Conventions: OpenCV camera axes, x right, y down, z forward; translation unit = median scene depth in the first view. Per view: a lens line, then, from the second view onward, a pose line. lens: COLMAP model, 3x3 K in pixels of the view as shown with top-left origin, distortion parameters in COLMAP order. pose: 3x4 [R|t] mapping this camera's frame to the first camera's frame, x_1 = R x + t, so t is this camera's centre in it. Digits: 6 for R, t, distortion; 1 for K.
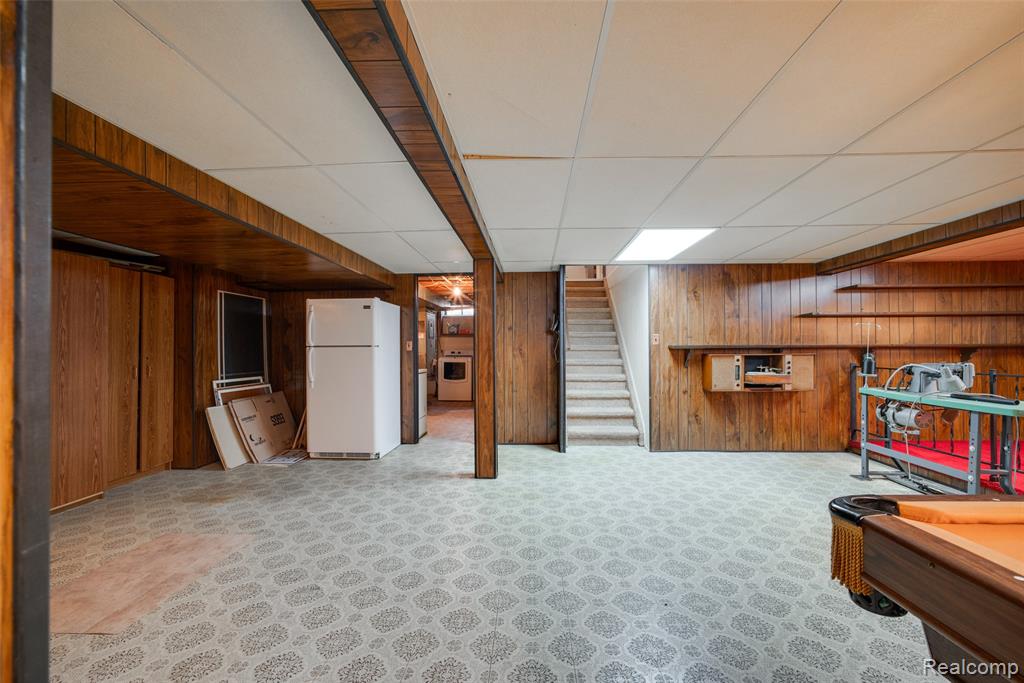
lens RADIAL K [[435.1, 0, 513.8], [0, 435.1, 346.6], [0, 0, 1]] dist [-0.017457, 0.006420]
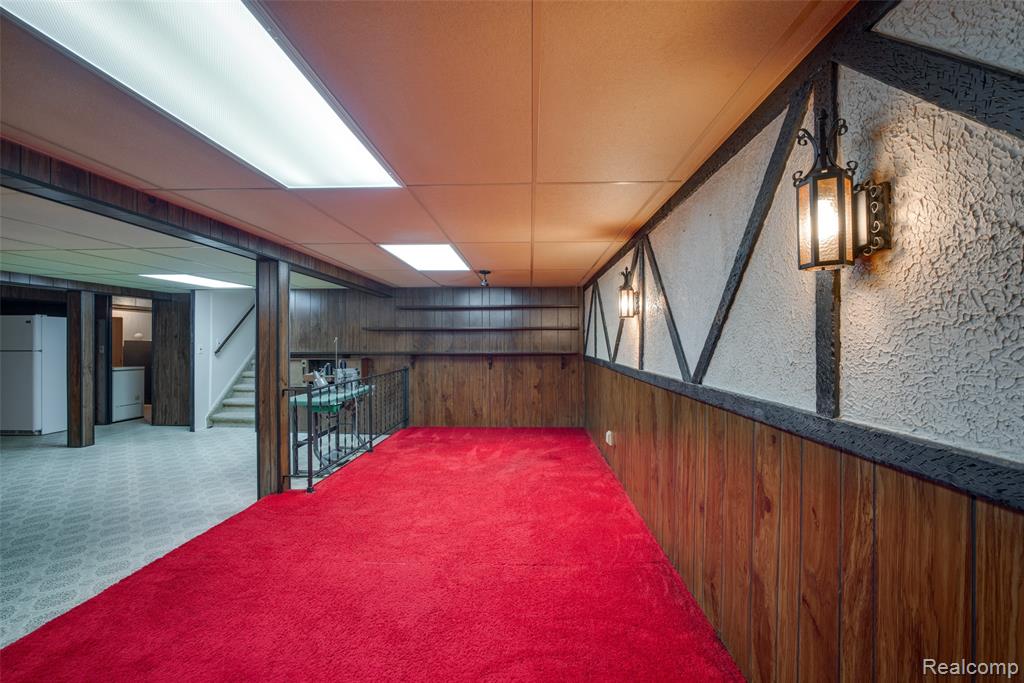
lens RADIAL K [[435.1, 0, 510.7], [0, 435.1, 344.5], [0, 0, 1]] dist [-0.017457, 0.006420]
pose [[0.999946, 0.007665, -0.007085, 1.112703], [-0.007567, 0.999877, 0.013761, -0.046978], [0.007190, -0.013706, 0.999880, -0.300967]]
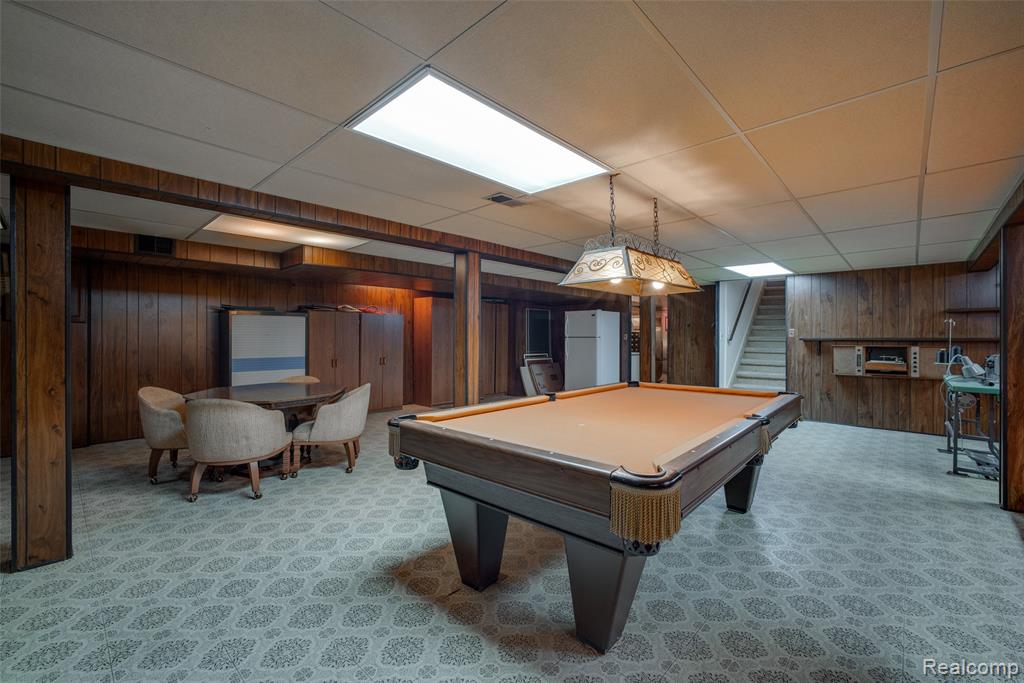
lens RADIAL K [[435.1, 0, 517.0], [0, 435.1, 340.0], [0, 0, 1]] dist [-0.017457, 0.006420]
pose [[0.767762, 0.009588, -0.640664, 0.535506], [-0.002596, 0.999926, 0.011854, -0.009100], [0.640730, -0.007438, 0.767730, -0.531752]]
